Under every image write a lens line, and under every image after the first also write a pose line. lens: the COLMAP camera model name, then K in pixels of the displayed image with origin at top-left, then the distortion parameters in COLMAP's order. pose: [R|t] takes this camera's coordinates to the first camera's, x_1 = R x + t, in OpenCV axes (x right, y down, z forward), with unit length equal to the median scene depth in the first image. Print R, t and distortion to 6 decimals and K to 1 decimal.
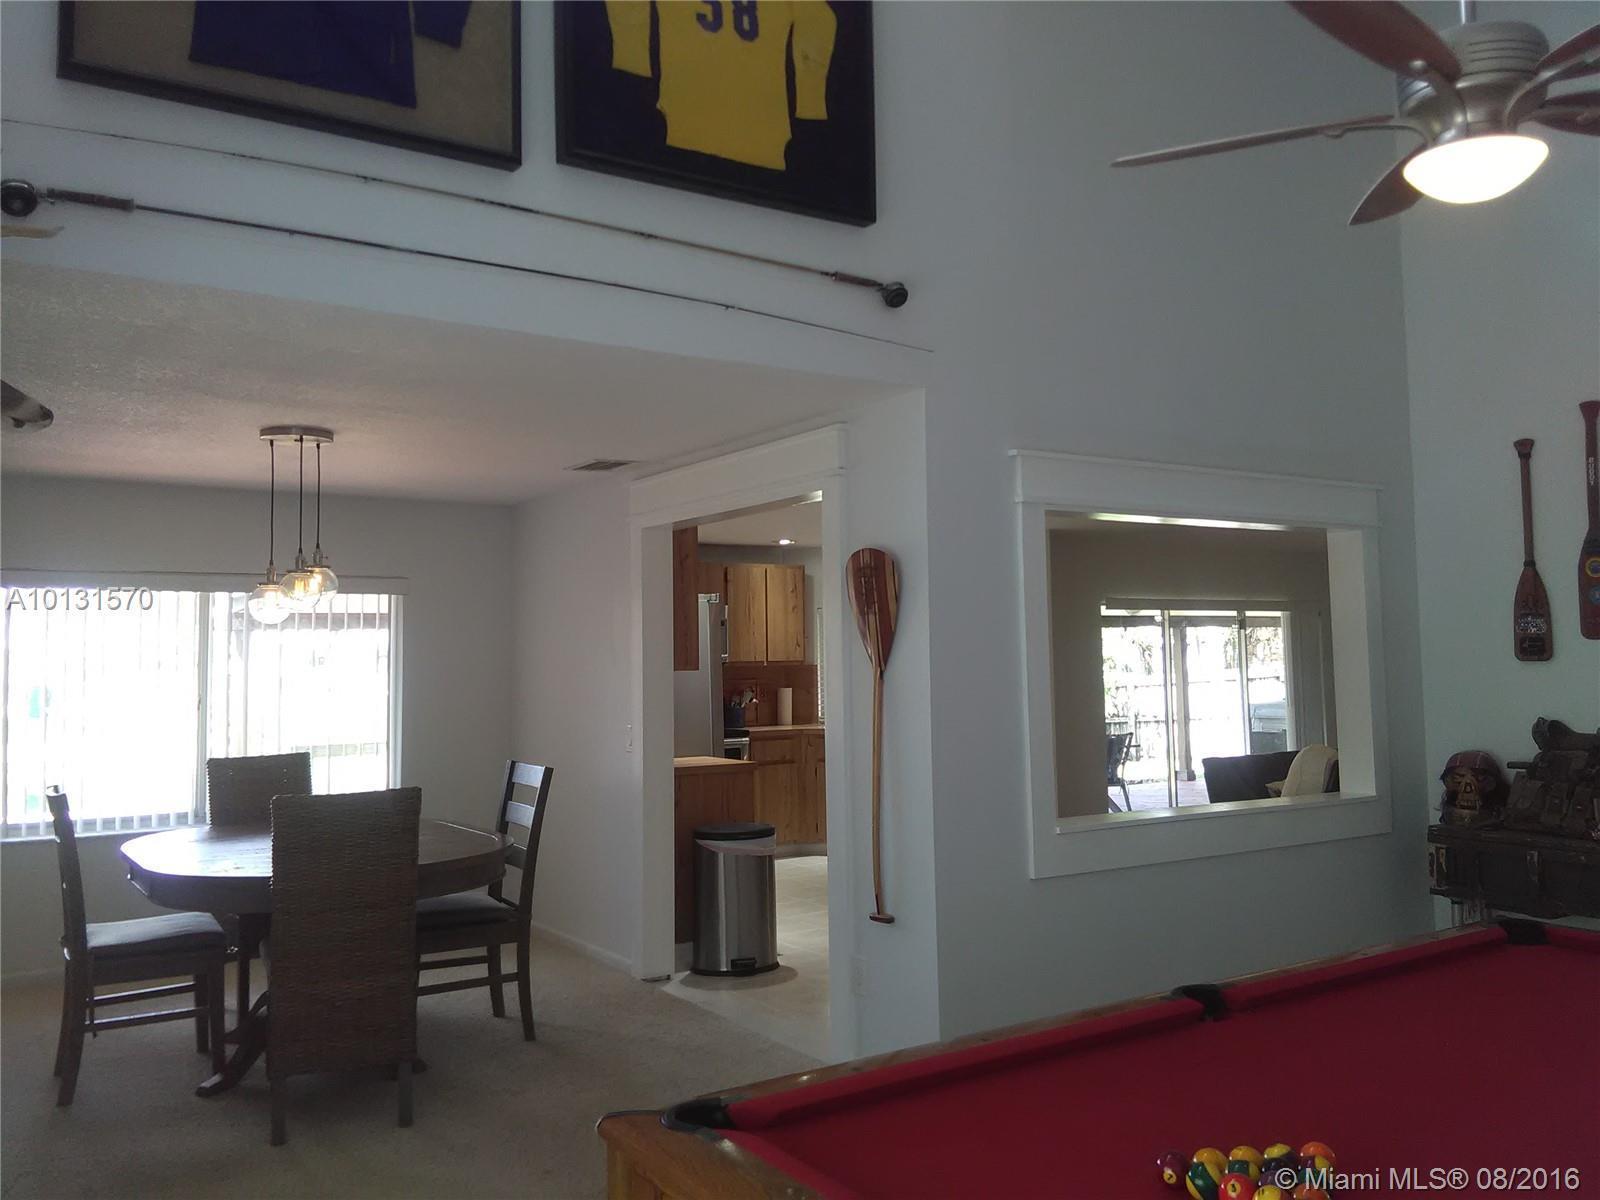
lens RADIAL K [[1270.8, 0, 800.0], [0, 1270.8, 600.0], [0, 0, 1]] dist [-0.003557, -0.003207]
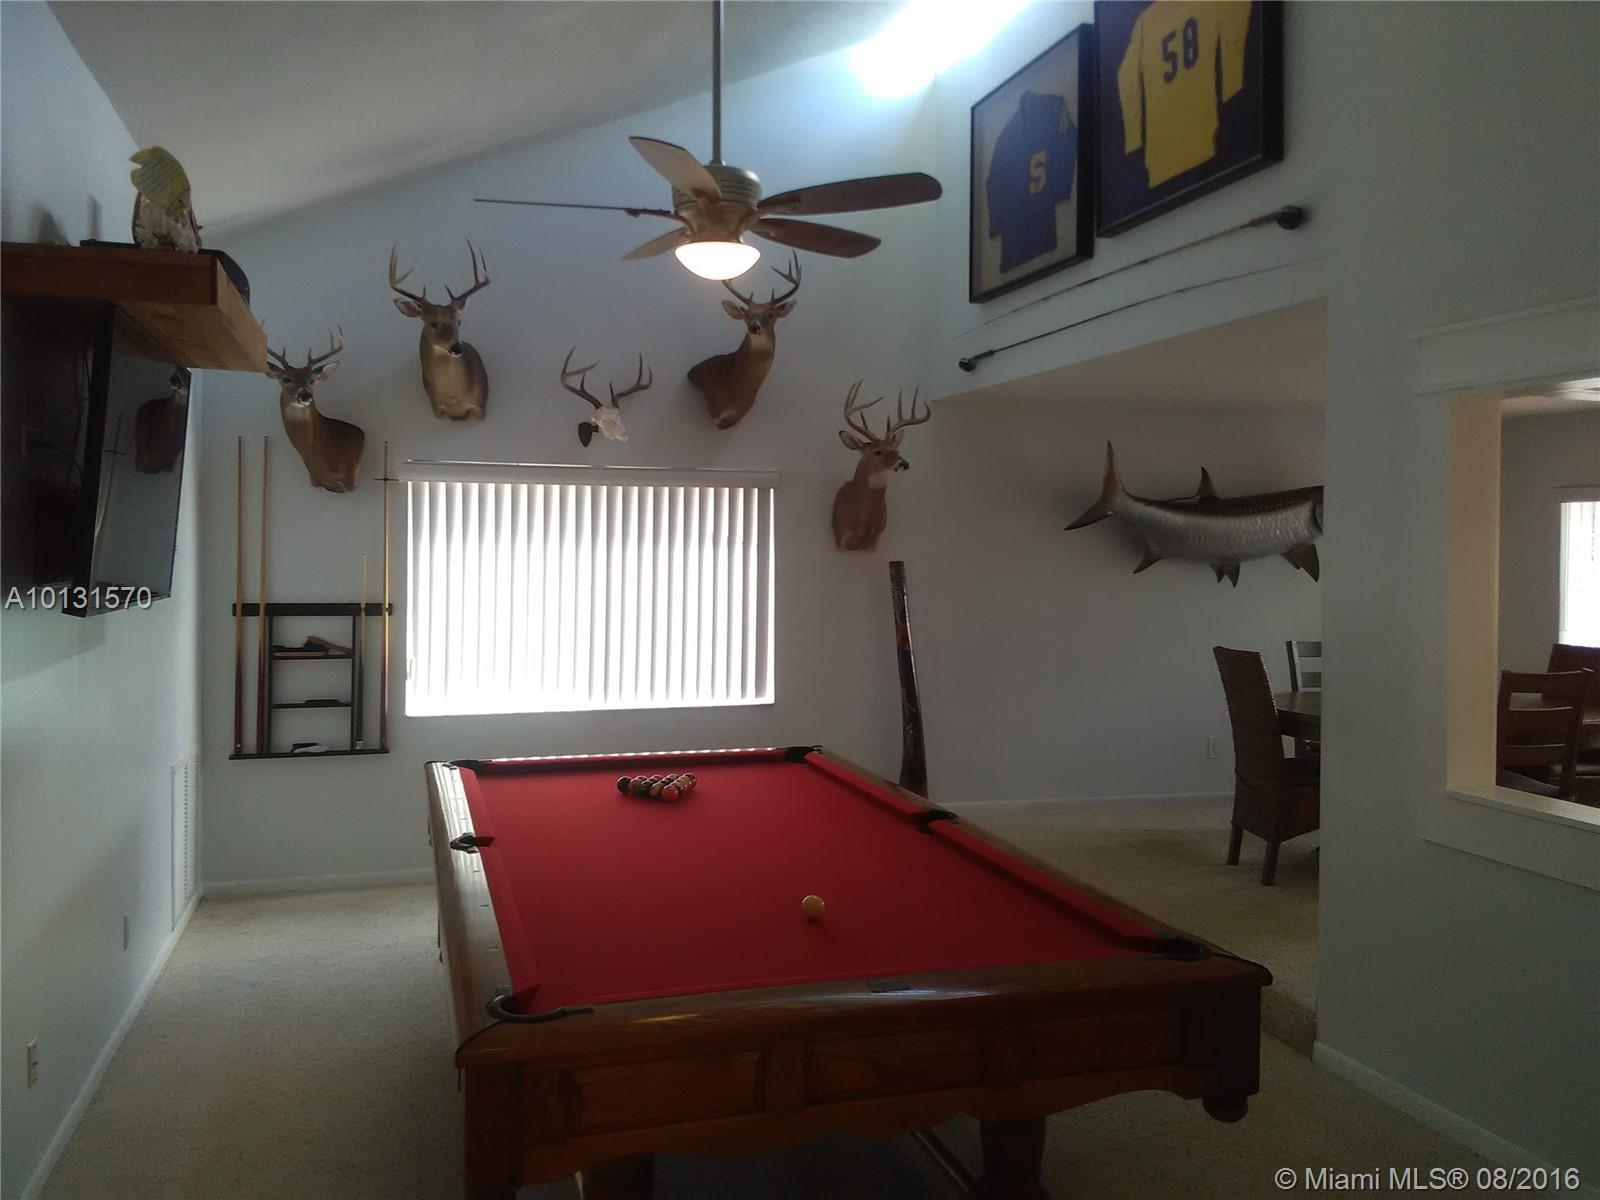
lens RADIAL K [[1270.8, 0, 800.0], [0, 1270.8, 600.0], [0, 0, 1]] dist [-0.003557, -0.003207]
pose [[-0.261807, 0.047342, -0.963958, 1.269275], [0.040065, 0.998468, 0.038156, 0.015327], [0.964288, -0.028631, -0.263303, 0.937354]]
